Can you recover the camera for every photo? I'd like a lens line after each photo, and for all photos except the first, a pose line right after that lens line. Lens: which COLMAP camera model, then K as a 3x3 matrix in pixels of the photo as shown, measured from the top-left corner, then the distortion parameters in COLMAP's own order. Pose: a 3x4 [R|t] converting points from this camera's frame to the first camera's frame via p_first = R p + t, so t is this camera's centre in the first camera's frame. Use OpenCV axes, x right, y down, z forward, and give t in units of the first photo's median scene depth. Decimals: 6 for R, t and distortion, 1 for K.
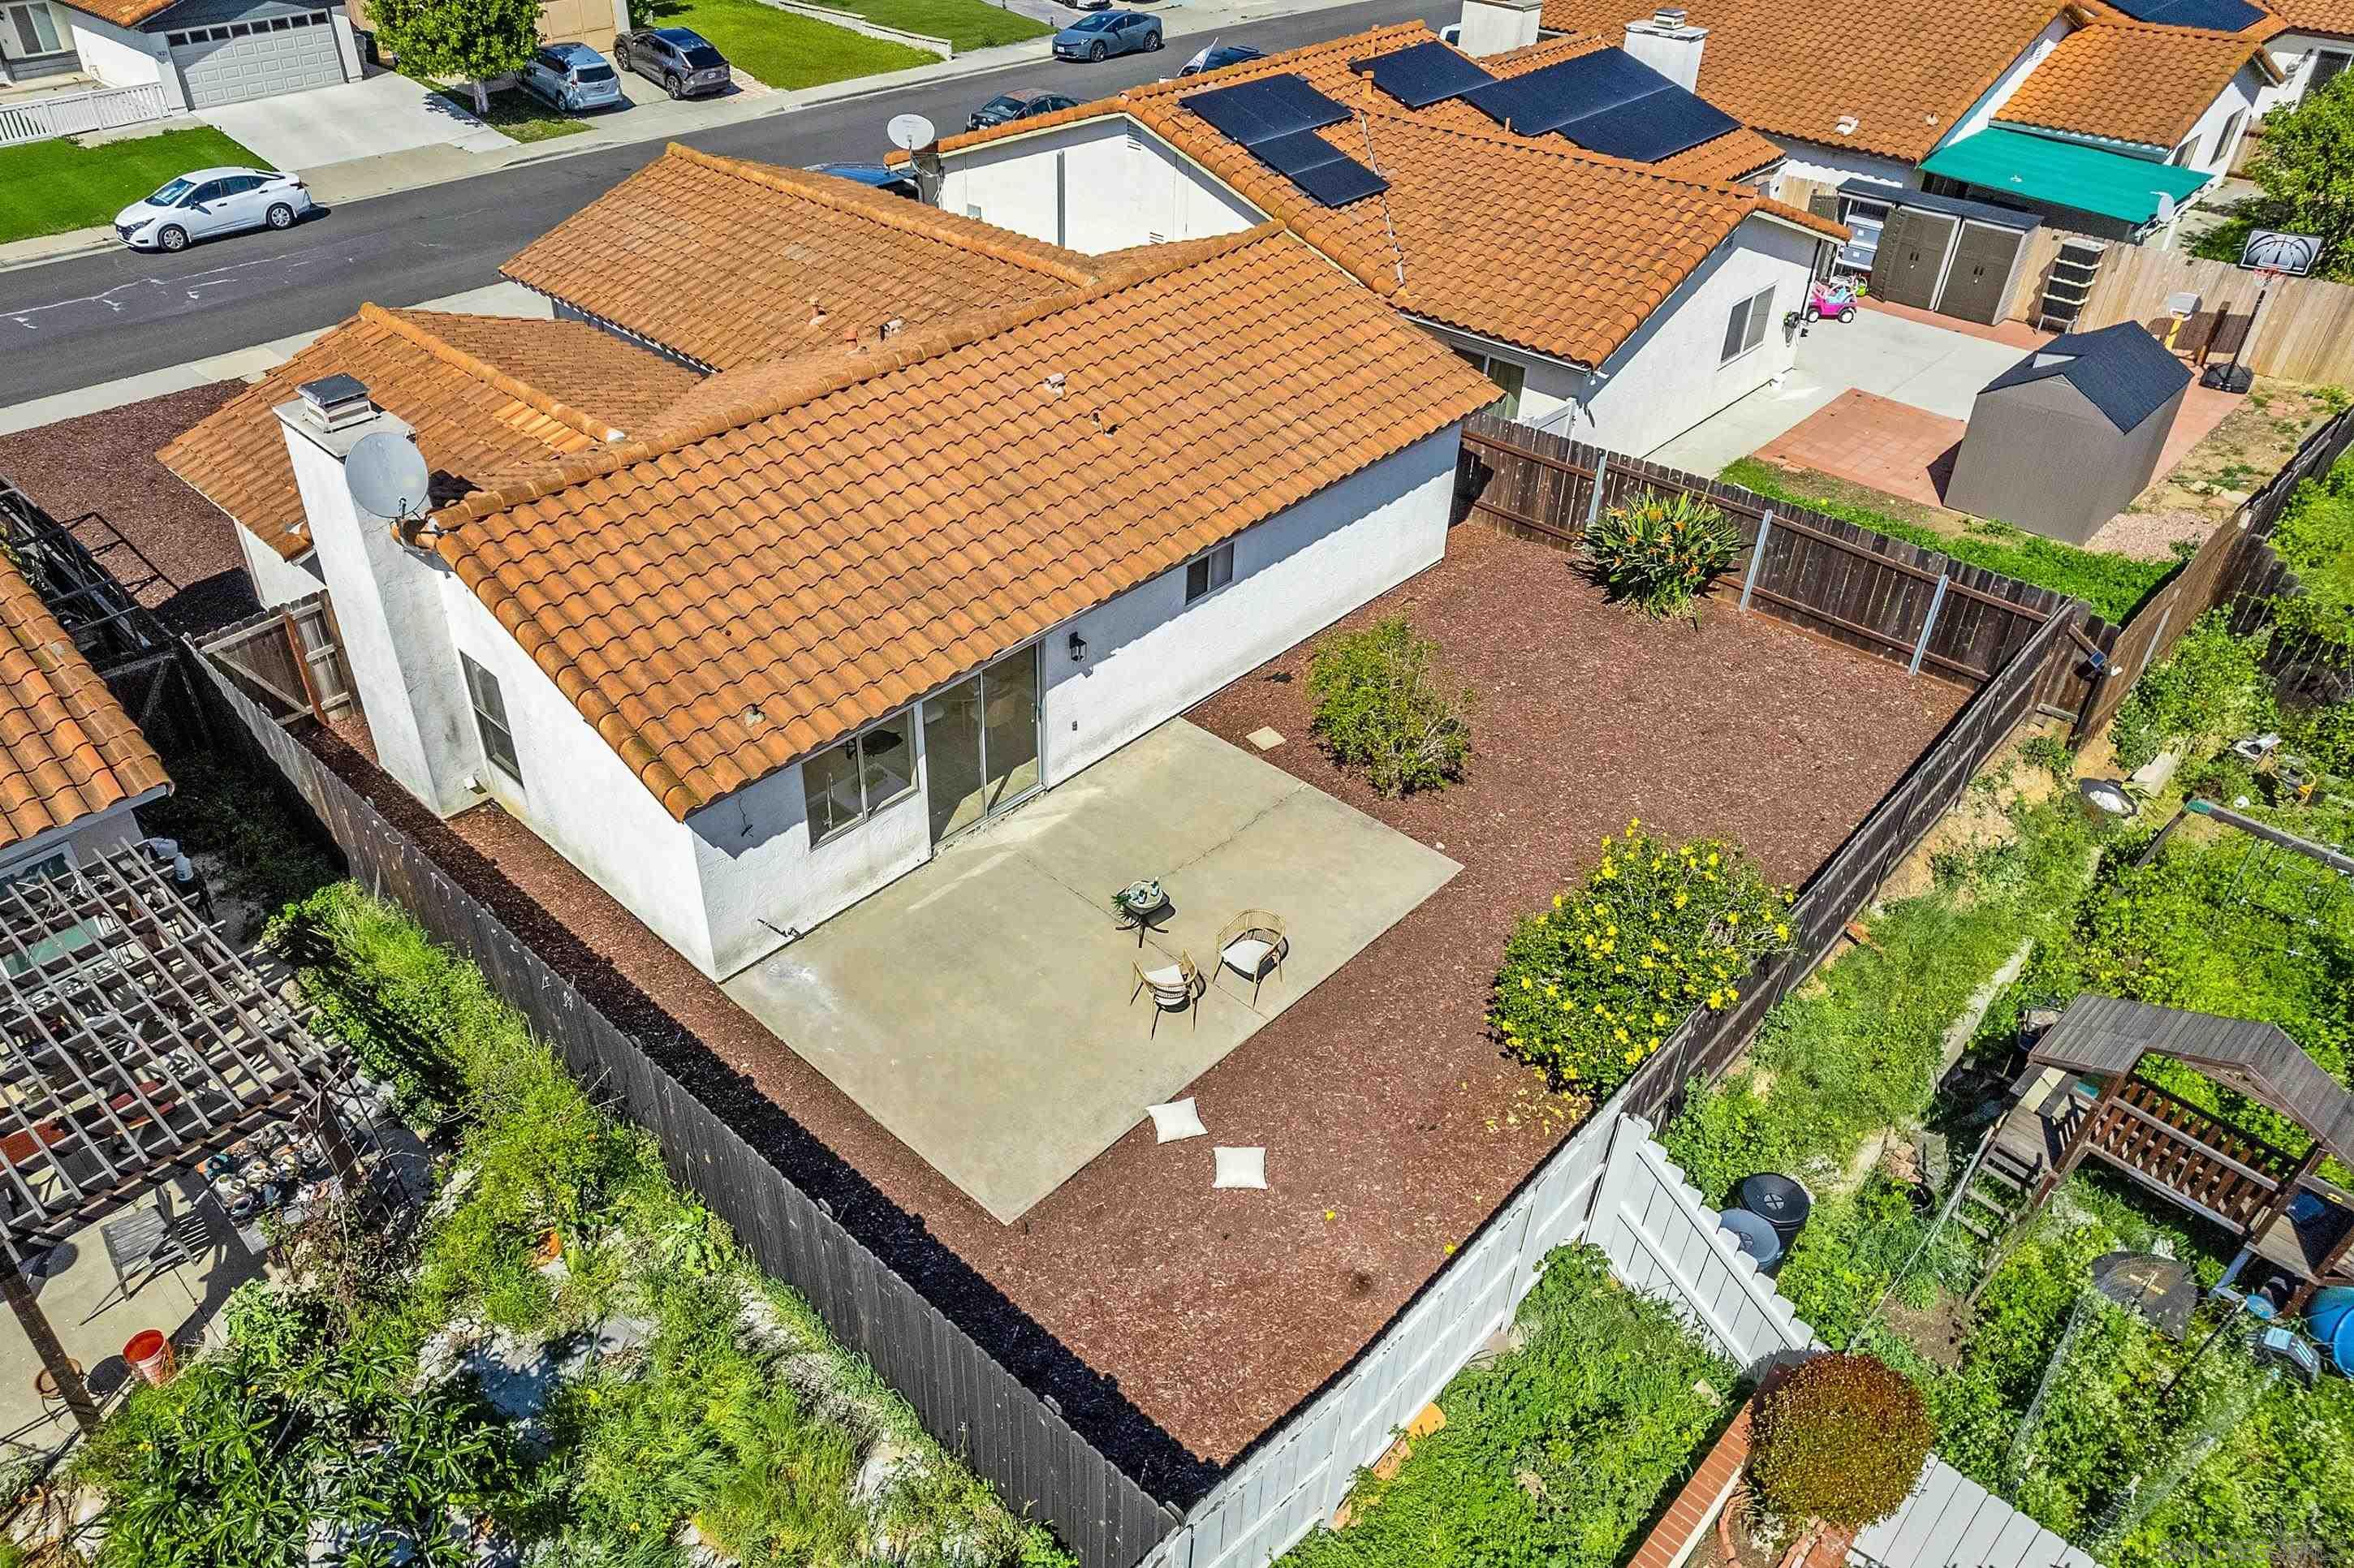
lens RADIAL K [[1608.6, 0, 1081.1], [0, 1608.6, 849.9], [0, 0, 1]] dist [-0.071434, 0.054206]
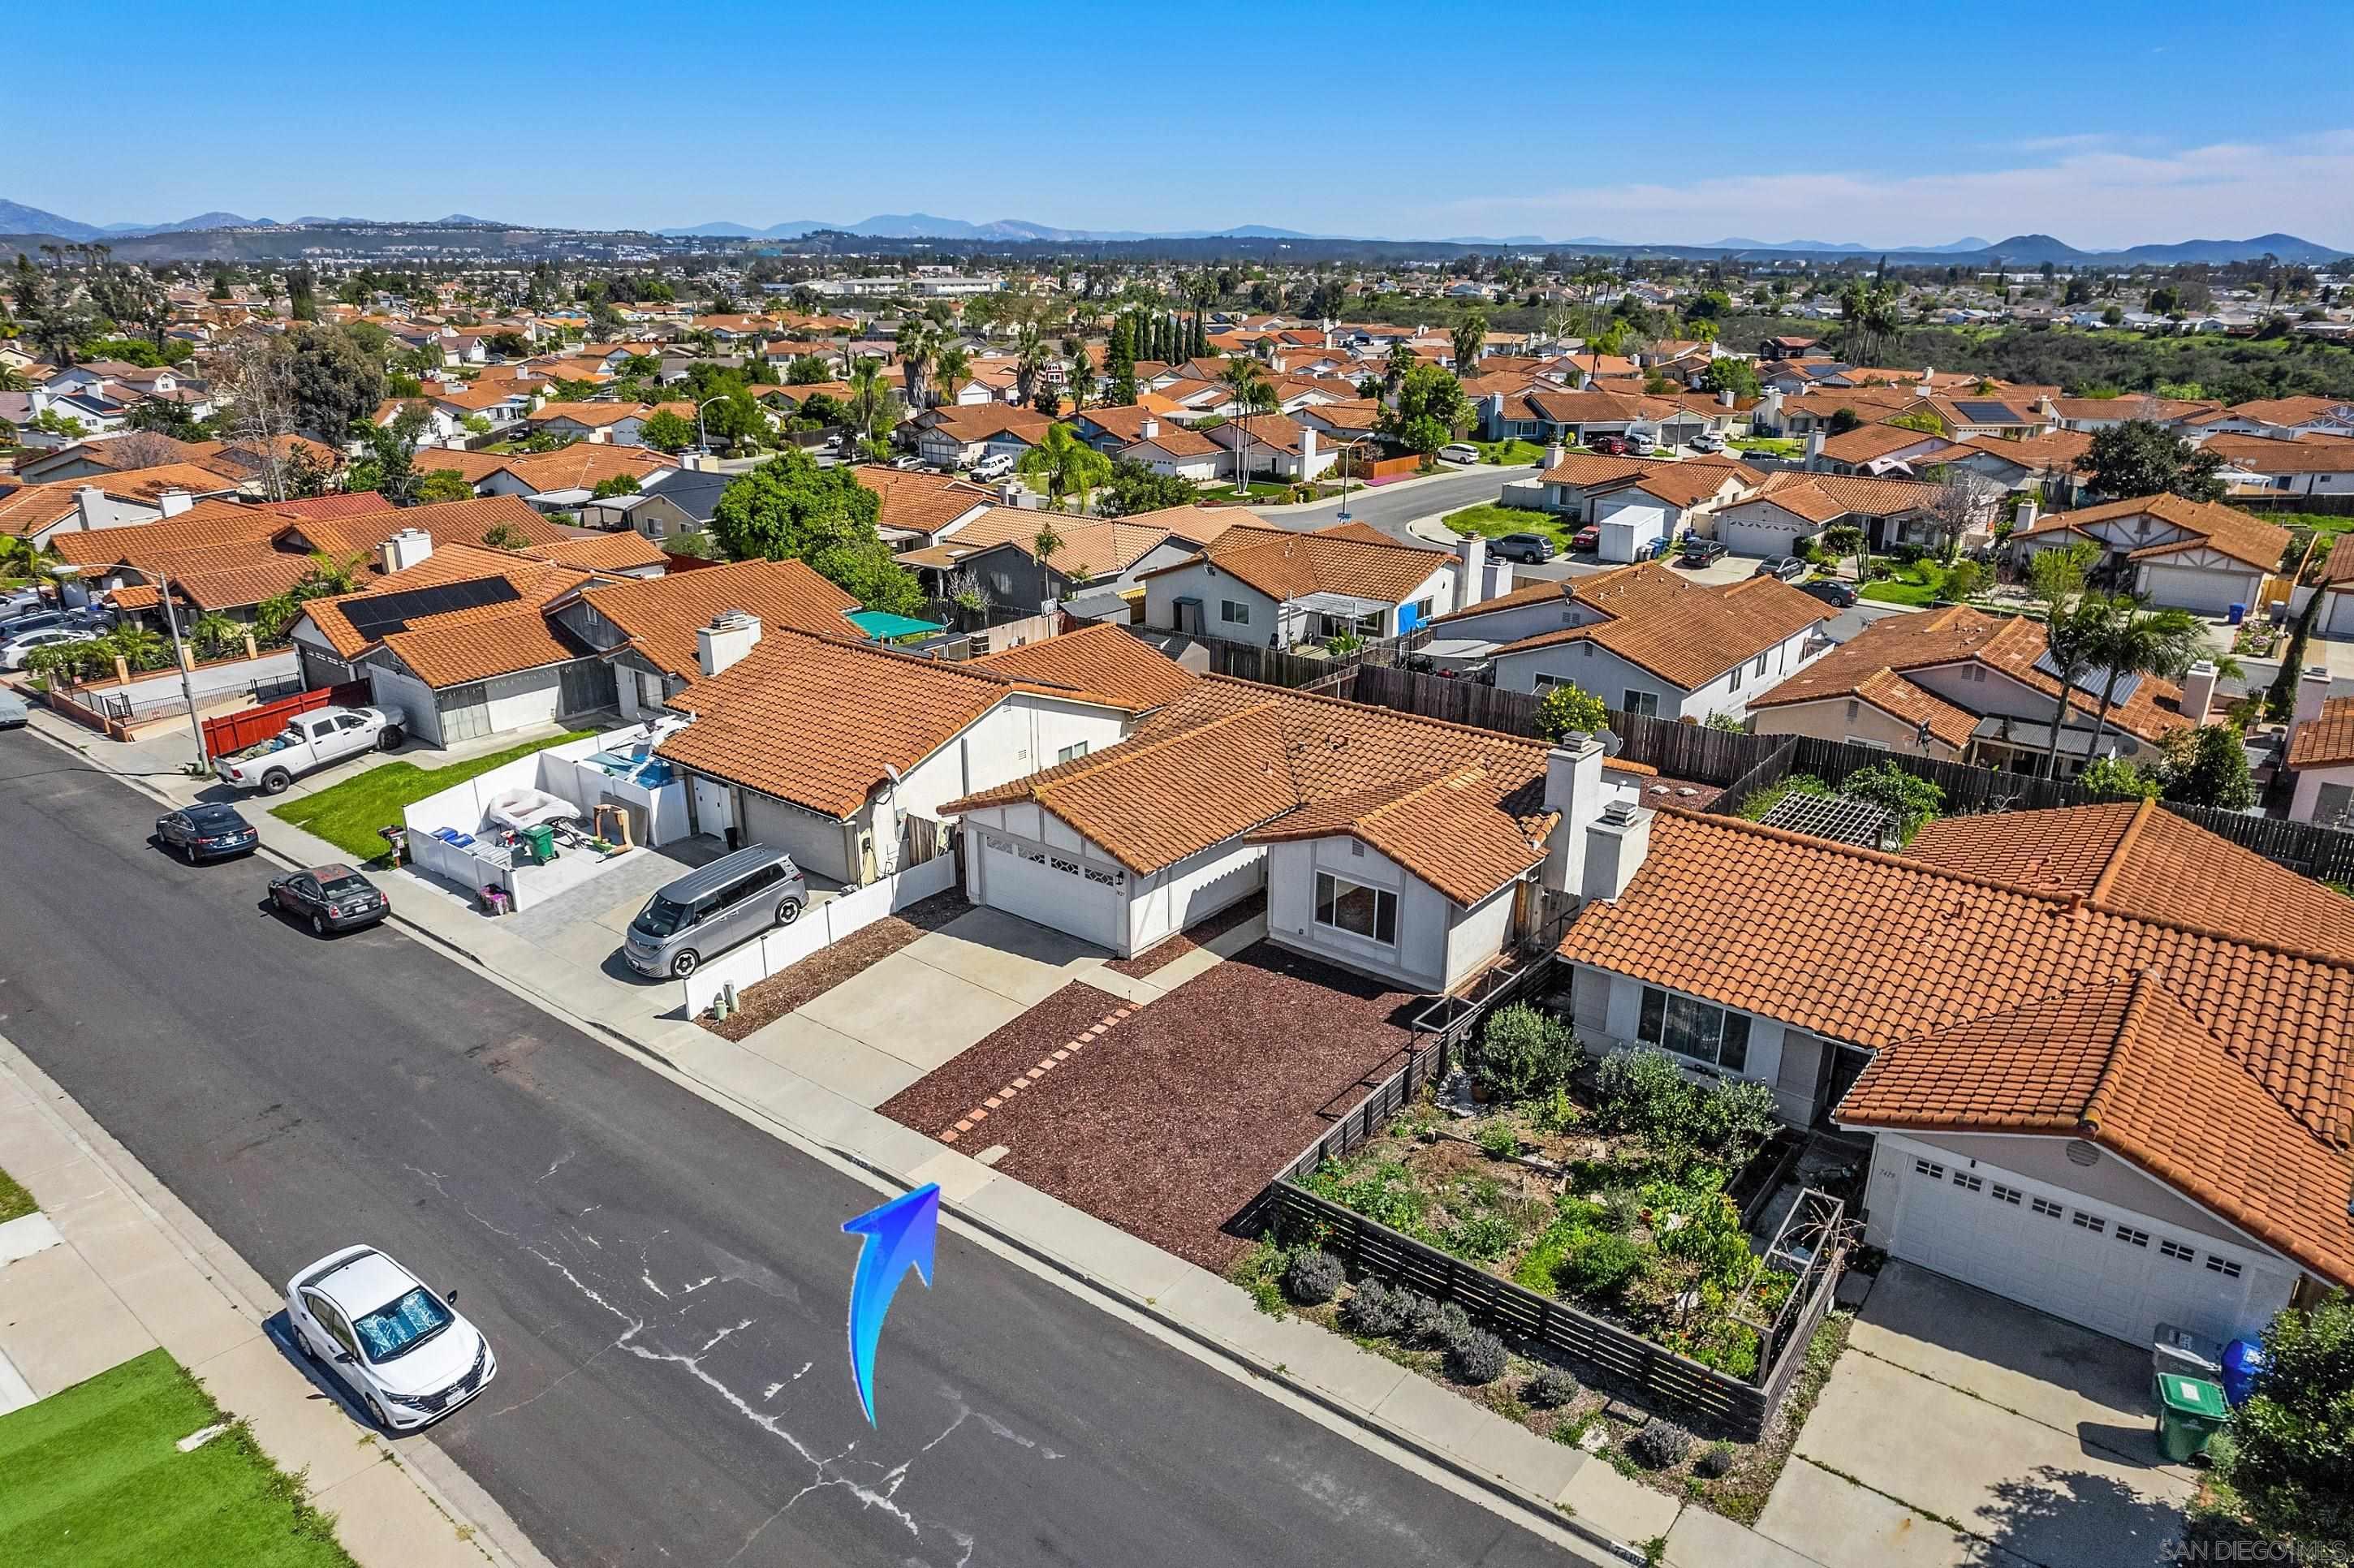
lens RADIAL K [[1504.8, 0, 1187.5], [0, 1504.8, 770.3], [0, 0, 1]] dist [-0.066969, 0.056392]
pose [[-0.102231, -0.317193, 0.942835, -1.607525], [0.613580, 0.725917, 0.310747, -0.824643], [-0.782987, 0.610272, 0.120412, 0.737395]]
